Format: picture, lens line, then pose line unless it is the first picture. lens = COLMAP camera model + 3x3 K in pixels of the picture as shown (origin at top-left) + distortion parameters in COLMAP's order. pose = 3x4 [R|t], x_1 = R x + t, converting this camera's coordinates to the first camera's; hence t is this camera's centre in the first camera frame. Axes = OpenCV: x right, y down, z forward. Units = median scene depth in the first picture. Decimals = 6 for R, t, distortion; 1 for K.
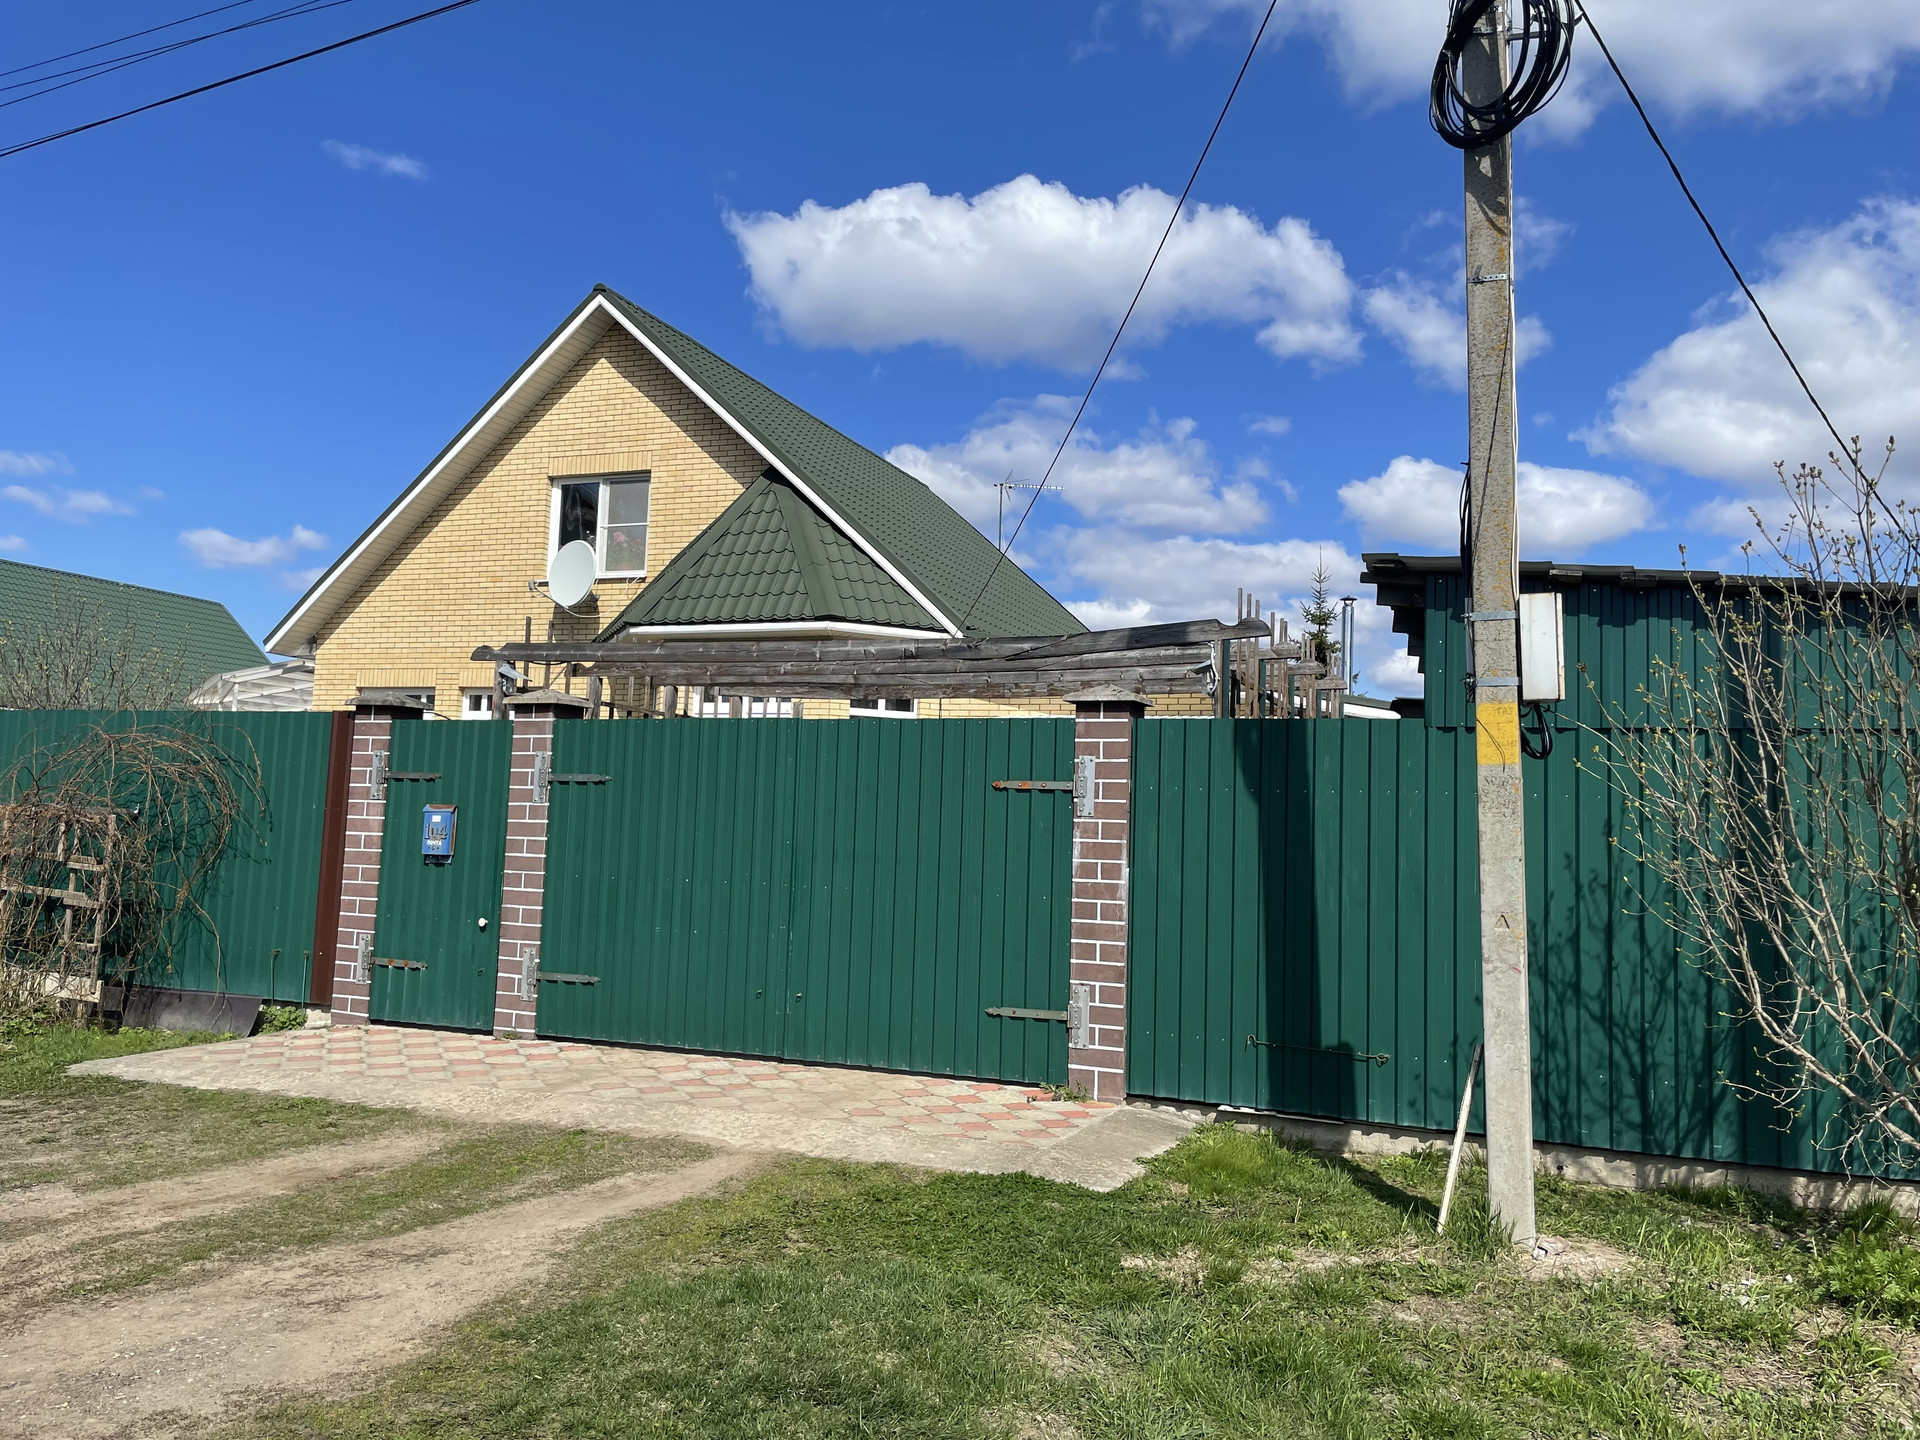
lens RADIAL K [[1426.9, 0, 1010.3], [0, 1426.9, 745.5], [0, 0, 1]] dist [0.041241, -0.064055]
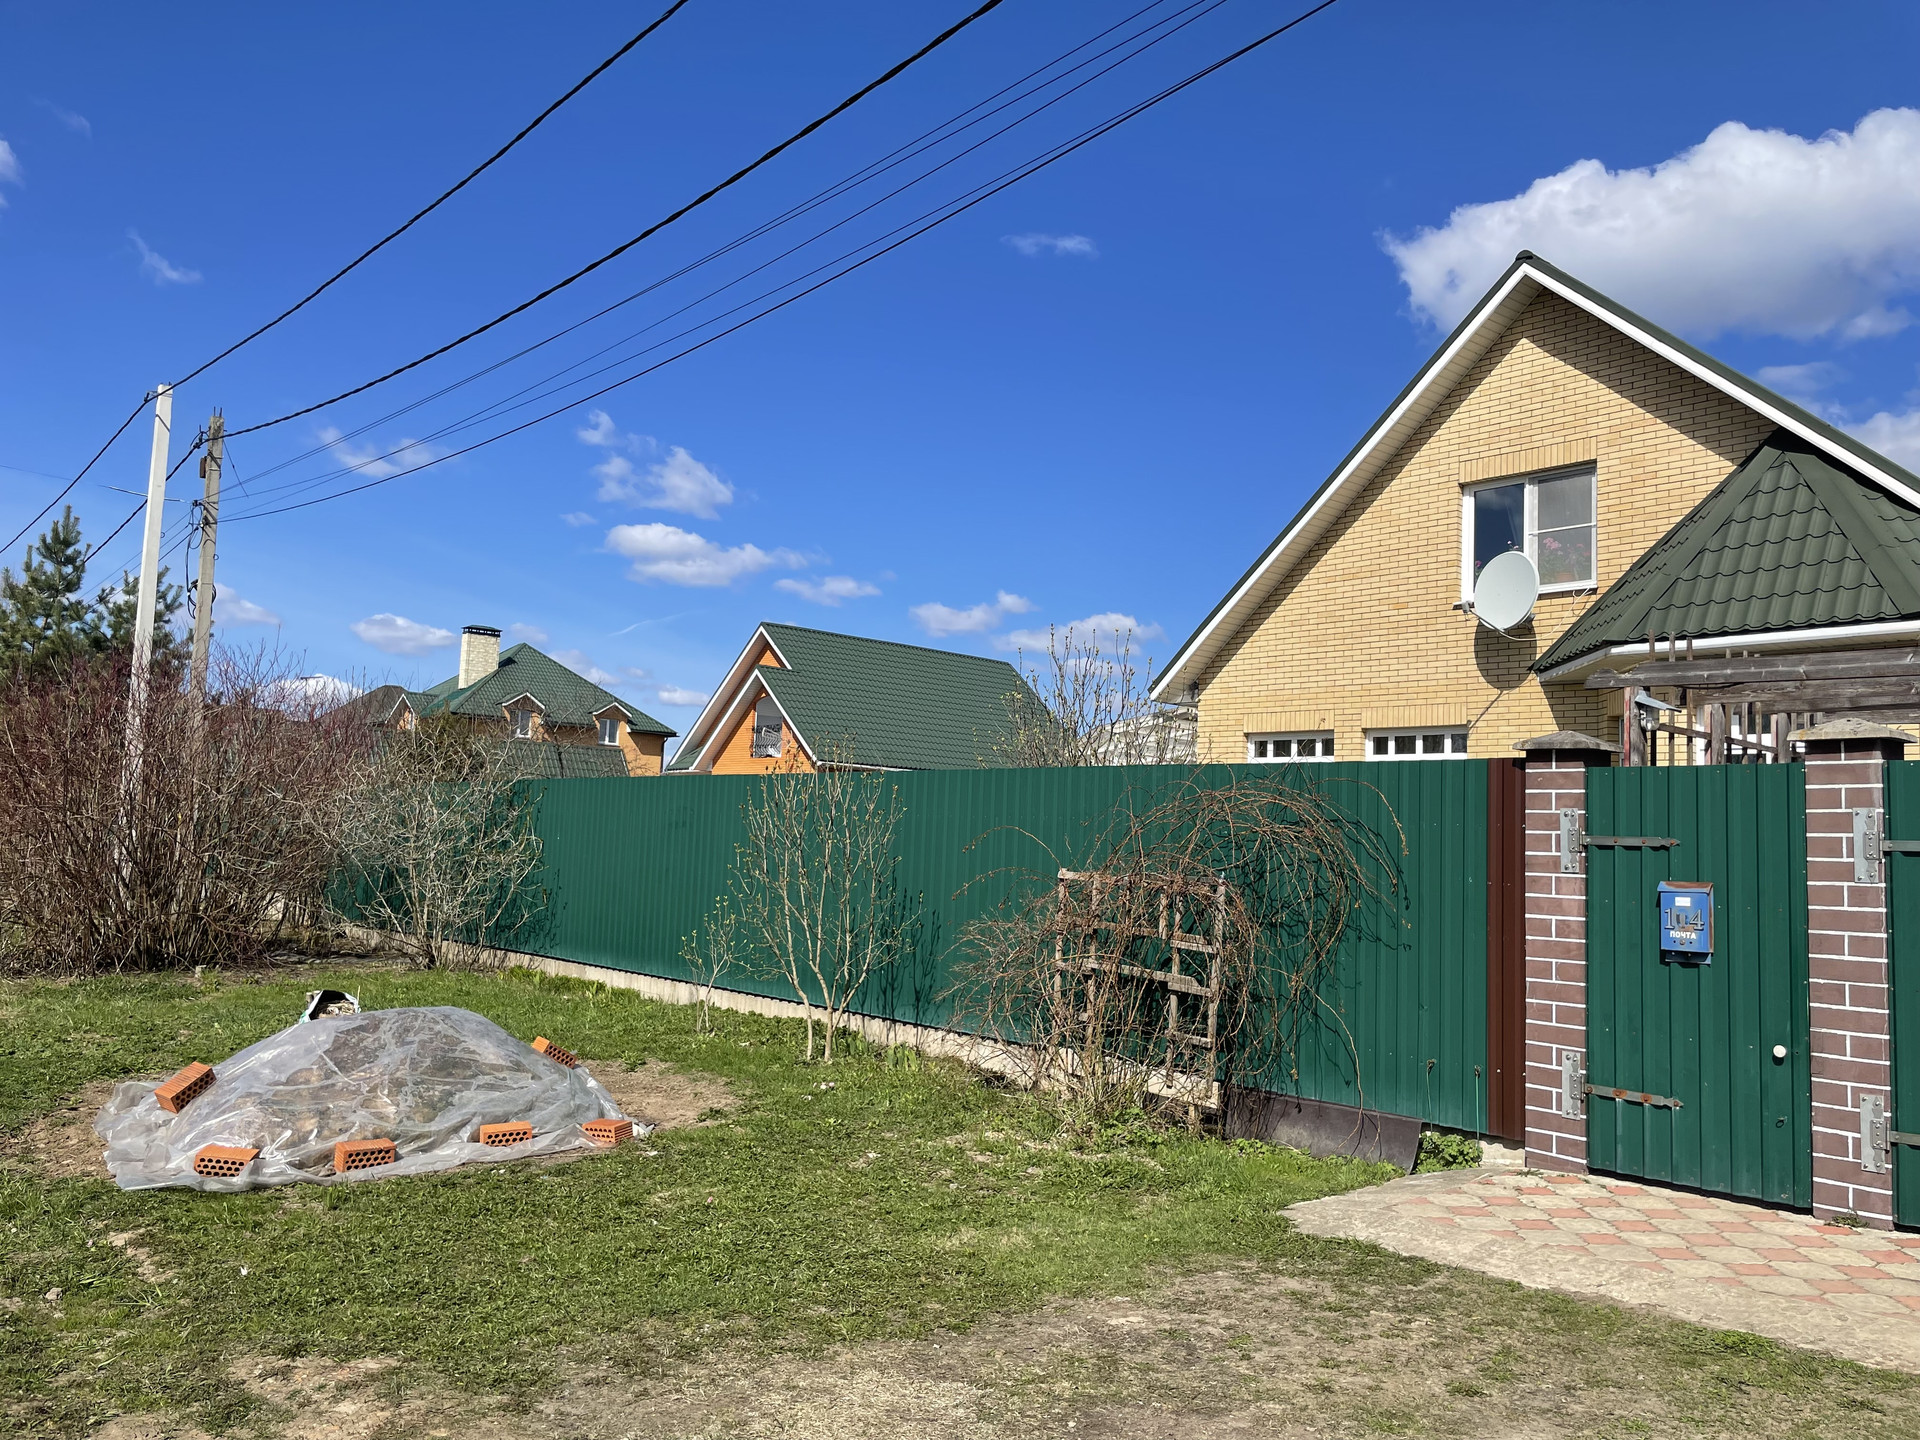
lens RADIAL K [[1441.1, 0, 960.0], [0, 1441.1, 720.0], [0, 0, 1]] dist [0.082760, -0.103606]
pose [[0.888184, -0.041210, -0.457635, -0.358378], [0.020282, 0.998515, -0.050552, -0.010737], [0.459039, 0.035618, 0.887702, 0.152124]]
